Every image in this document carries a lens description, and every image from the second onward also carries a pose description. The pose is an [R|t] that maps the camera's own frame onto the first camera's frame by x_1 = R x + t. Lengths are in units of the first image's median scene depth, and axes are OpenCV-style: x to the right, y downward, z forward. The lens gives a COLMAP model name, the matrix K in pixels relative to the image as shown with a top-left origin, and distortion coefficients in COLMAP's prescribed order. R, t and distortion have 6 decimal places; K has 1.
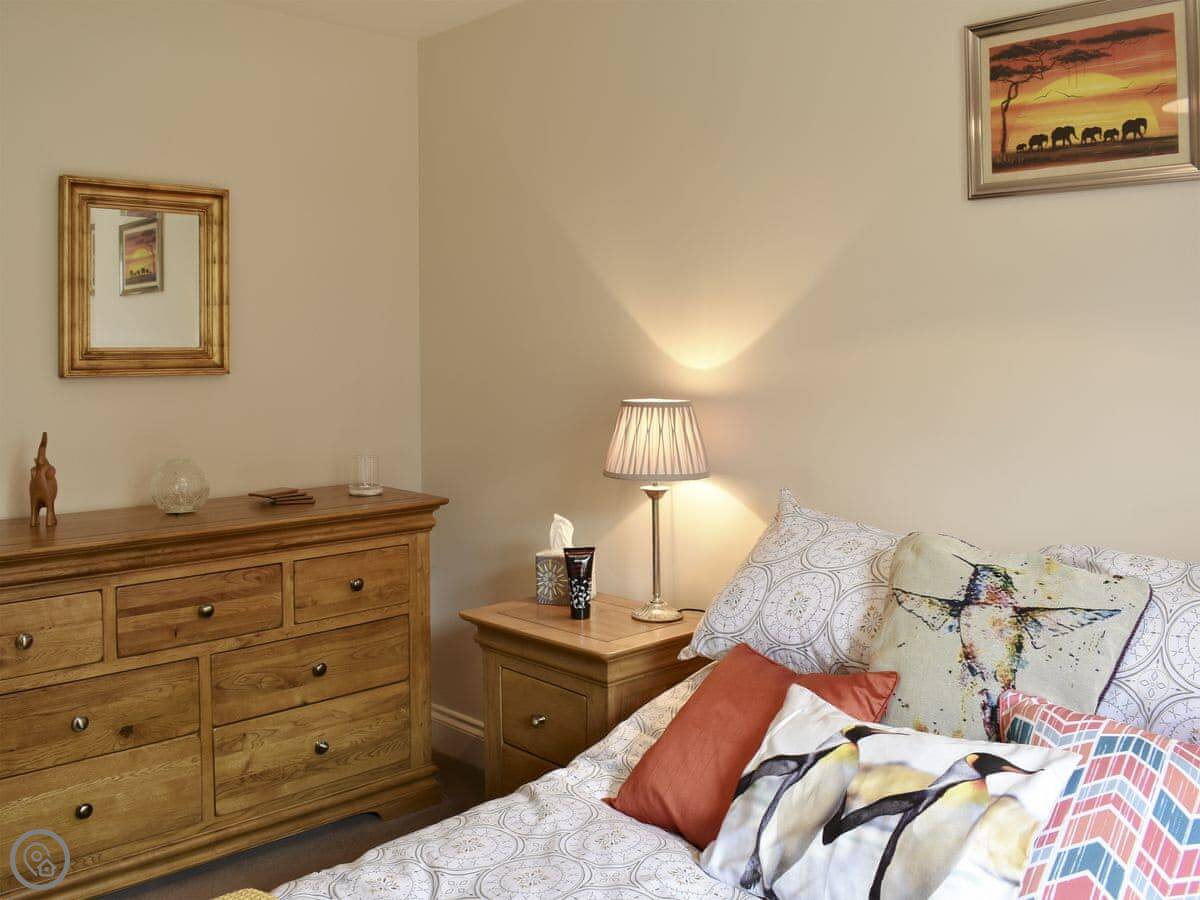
lens RADIAL K [[1118.6, 0, 600.0], [0, 1118.6, 450.0], [0, 0, 1]] dist [-0.091108, -0.011344]
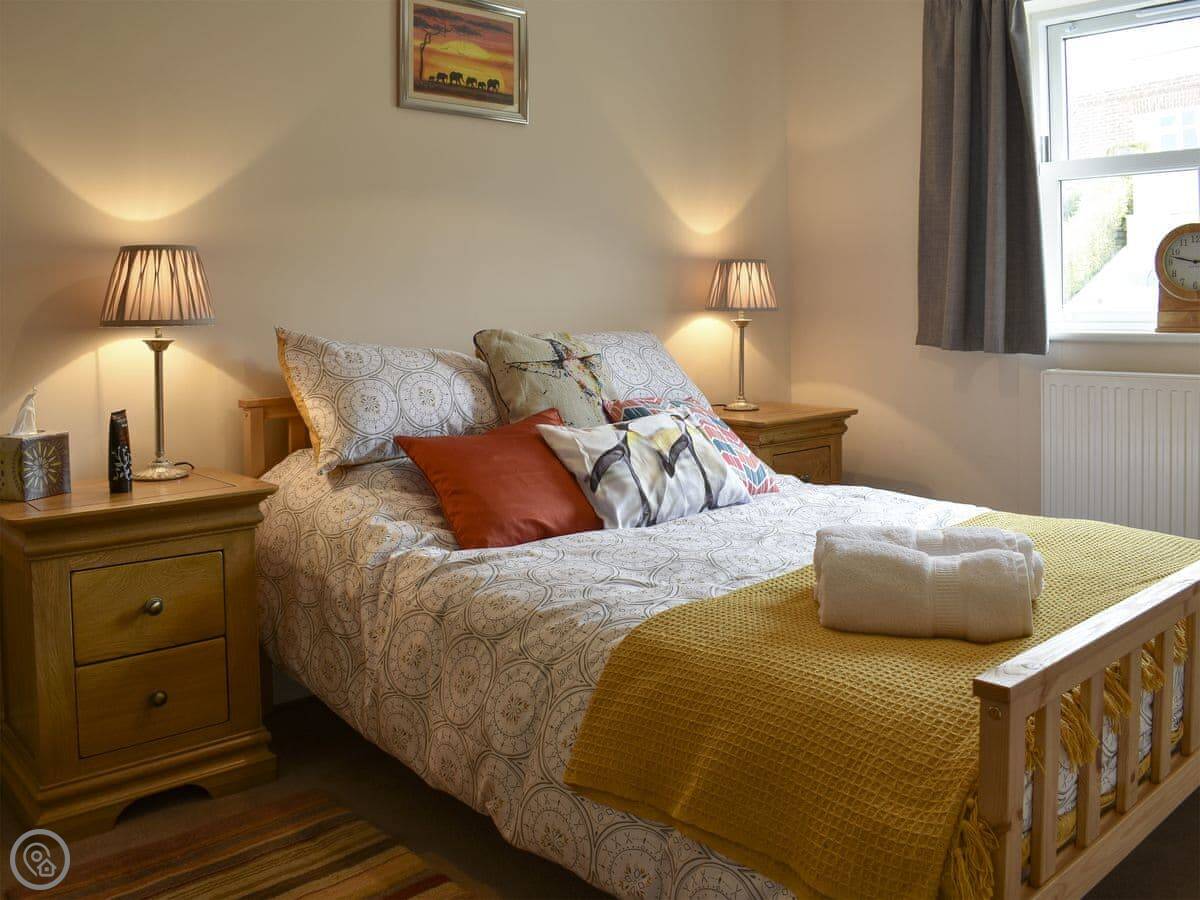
lens RADIAL K [[1118.6, 0, 600.0], [0, 1118.6, 450.0], [0, 0, 1]] dist [-0.091108, -0.011344]
pose [[-0.010287, -0.113213, 0.993518, -1.183588], [0.098525, 0.988621, 0.113675, 0.075714], [-0.995081, 0.099056, 0.000984, 0.835070]]
